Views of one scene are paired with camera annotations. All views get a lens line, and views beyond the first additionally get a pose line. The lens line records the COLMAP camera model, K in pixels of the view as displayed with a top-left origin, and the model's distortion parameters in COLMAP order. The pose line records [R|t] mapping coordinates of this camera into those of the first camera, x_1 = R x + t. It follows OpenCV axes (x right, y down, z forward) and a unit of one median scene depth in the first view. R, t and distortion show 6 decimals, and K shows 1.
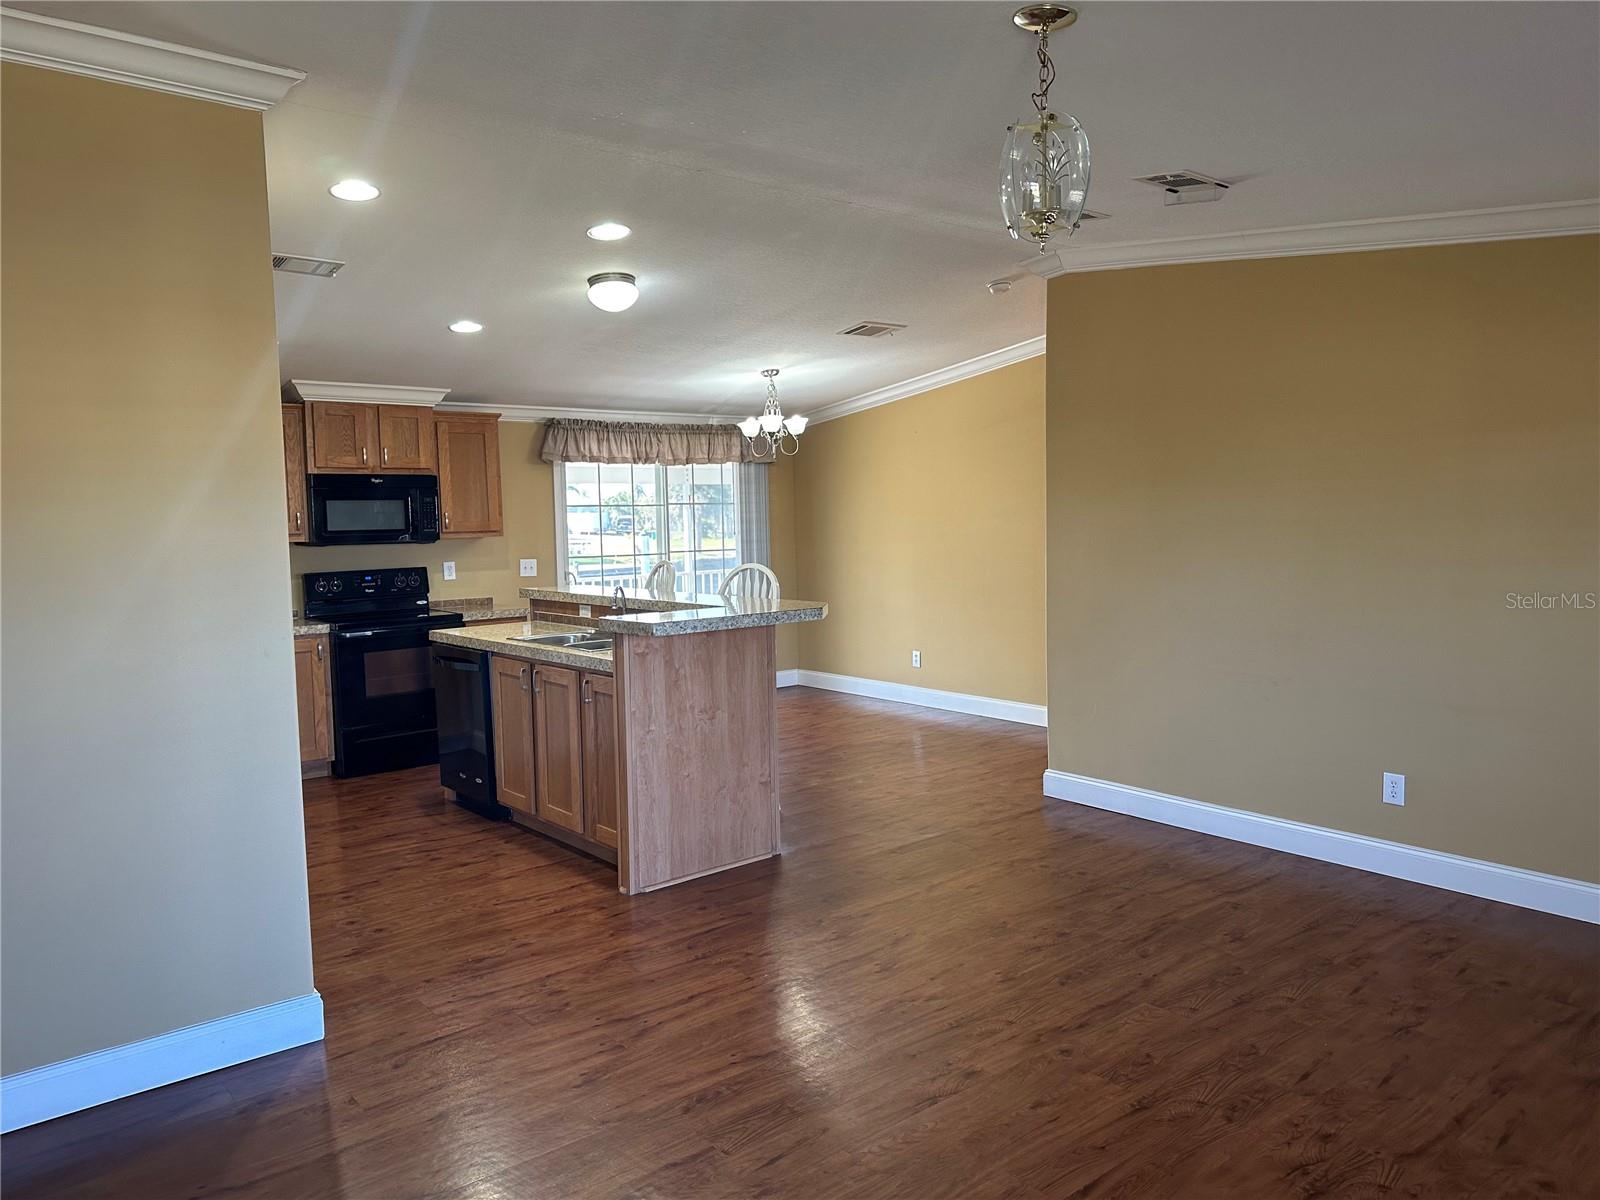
lens RADIAL K [[1113.4, 0, 809.3], [0, 1113.4, 625.8], [0, 0, 1]] dist [0.051572, -0.054403]
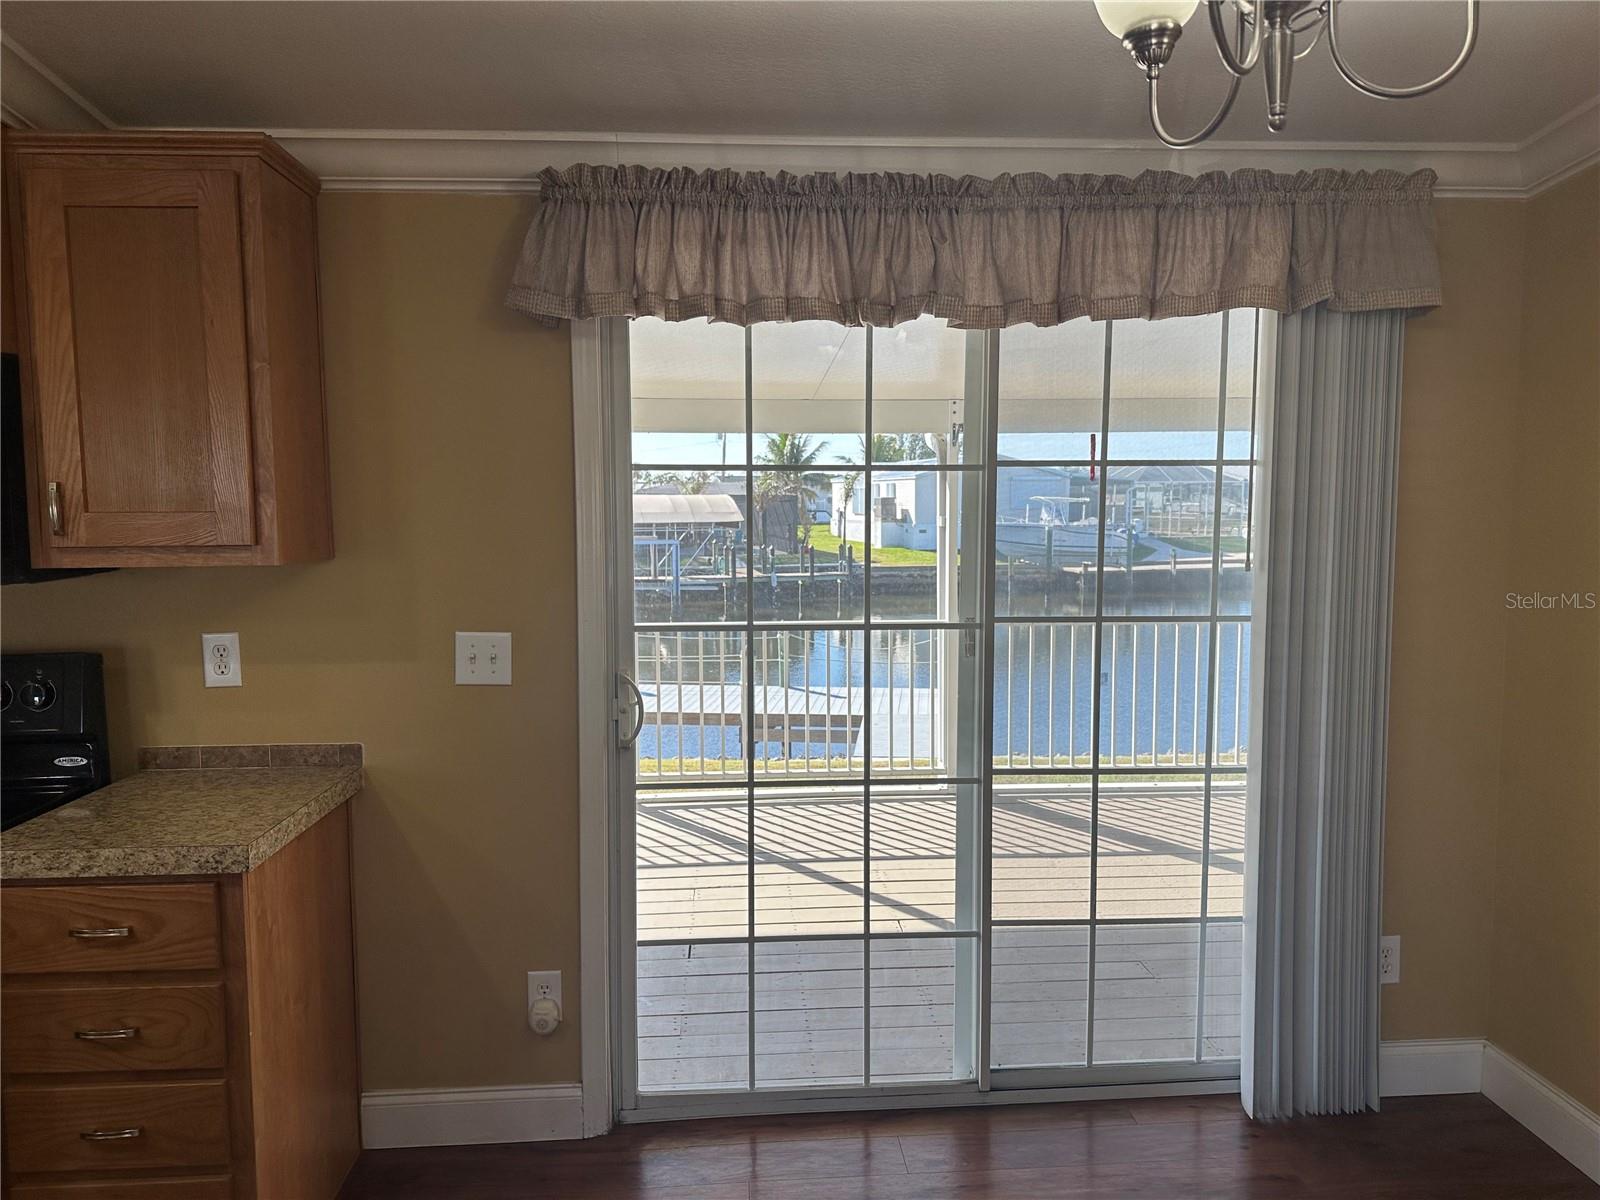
lens RADIAL K [[1113.4, 0, 798.0], [0, 1113.4, 603.0], [0, 0, 1]] dist [0.051572, -0.054403]
pose [[0.810835, 0.070743, -0.580984, 0.008236], [-0.070139, 0.997259, 0.023543, -0.094826], [0.581057, 0.021660, 0.813575, 0.918592]]
